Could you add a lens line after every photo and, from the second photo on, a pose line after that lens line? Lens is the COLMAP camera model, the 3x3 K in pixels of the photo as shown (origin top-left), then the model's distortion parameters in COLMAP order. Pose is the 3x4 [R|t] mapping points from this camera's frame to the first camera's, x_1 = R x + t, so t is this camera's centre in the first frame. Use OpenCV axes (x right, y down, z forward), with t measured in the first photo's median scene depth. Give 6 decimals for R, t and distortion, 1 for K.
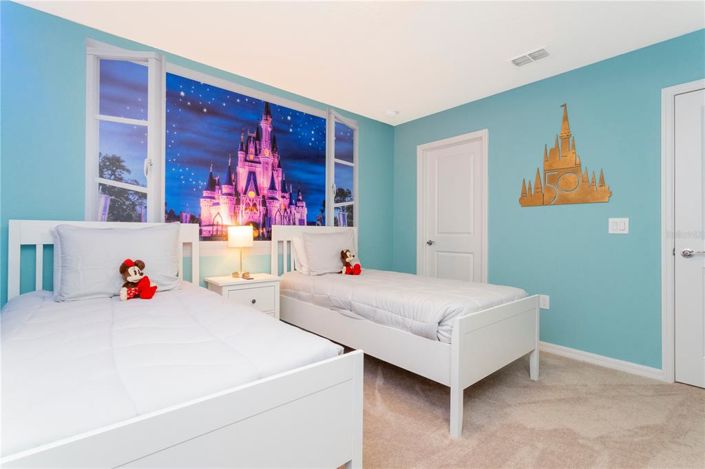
lens RADIAL K [[337.1, 0, 352.0], [0, 337.1, 234.0], [0, 0, 1]] dist [-0.004795, 0.002487]
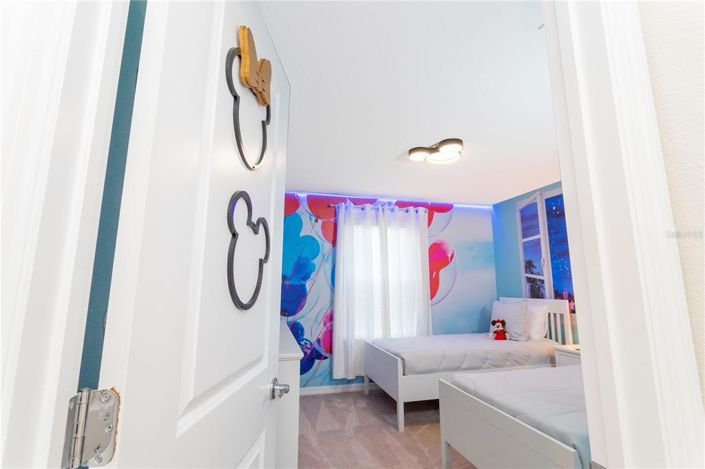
lens RADIAL K [[337.1, 0, 350.0], [0, 337.1, 235.6], [0, 0, 1]] dist [-0.004795, 0.002487]
pose [[-0.463398, -0.141831, -0.874726, 1.230328], [-0.003980, 0.987432, -0.157997, -0.073848], [0.886141, -0.069734, -0.458139, 0.942535]]
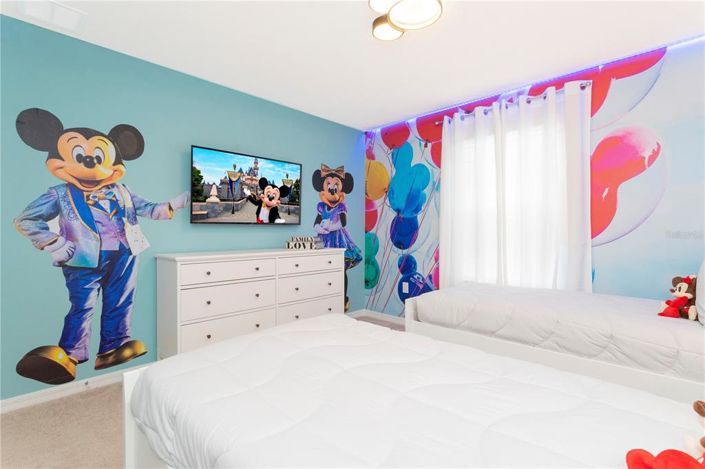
lens RADIAL K [[337.1, 0, 349.8], [0, 337.1, 231.1], [0, 0, 1]] dist [-0.004795, 0.002487]
pose [[-0.998617, -0.001534, -0.052561, 0.252259], [-0.001713, 0.999993, 0.003362, -0.038034], [0.052555, 0.003448, -0.998612, 1.503976]]
